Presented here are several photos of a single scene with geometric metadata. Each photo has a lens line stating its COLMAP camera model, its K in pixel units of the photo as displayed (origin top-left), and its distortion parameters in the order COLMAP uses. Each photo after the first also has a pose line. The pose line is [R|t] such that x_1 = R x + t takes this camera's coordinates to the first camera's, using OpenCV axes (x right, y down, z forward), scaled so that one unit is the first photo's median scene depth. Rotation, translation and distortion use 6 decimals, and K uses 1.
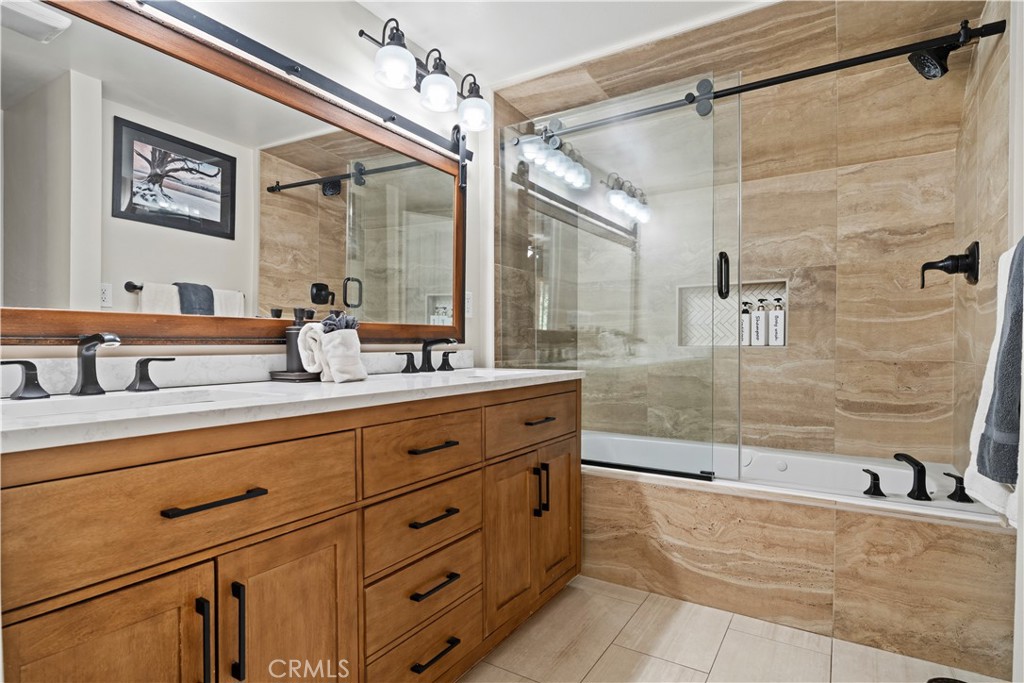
lens RADIAL K [[525.4, 0, 512.1], [0, 525.4, 347.0], [0, 0, 1]] dist [-0.003179, -0.001266]
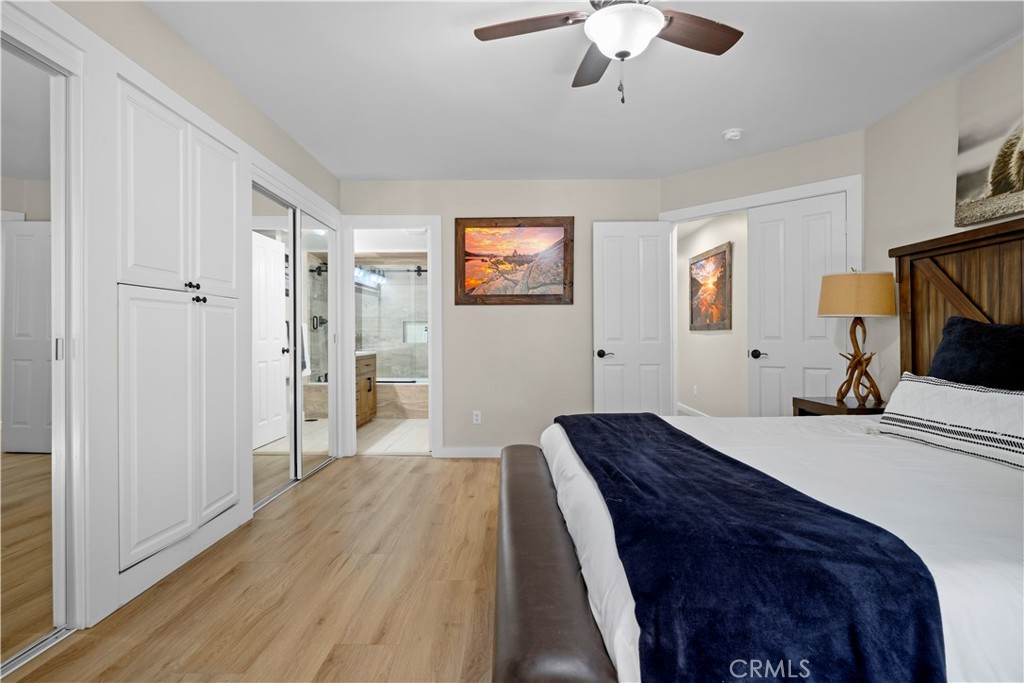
lens RADIAL K [[525.4, 0, 511.7], [0, 525.4, 341.5], [0, 0, 1]] dist [-0.003179, -0.001266]
pose [[0.851165, -0.006523, 0.524857, -0.805357], [0.006574, 0.999977, 0.001767, -0.011918], [-0.524857, 0.001947, 0.851188, -2.049643]]
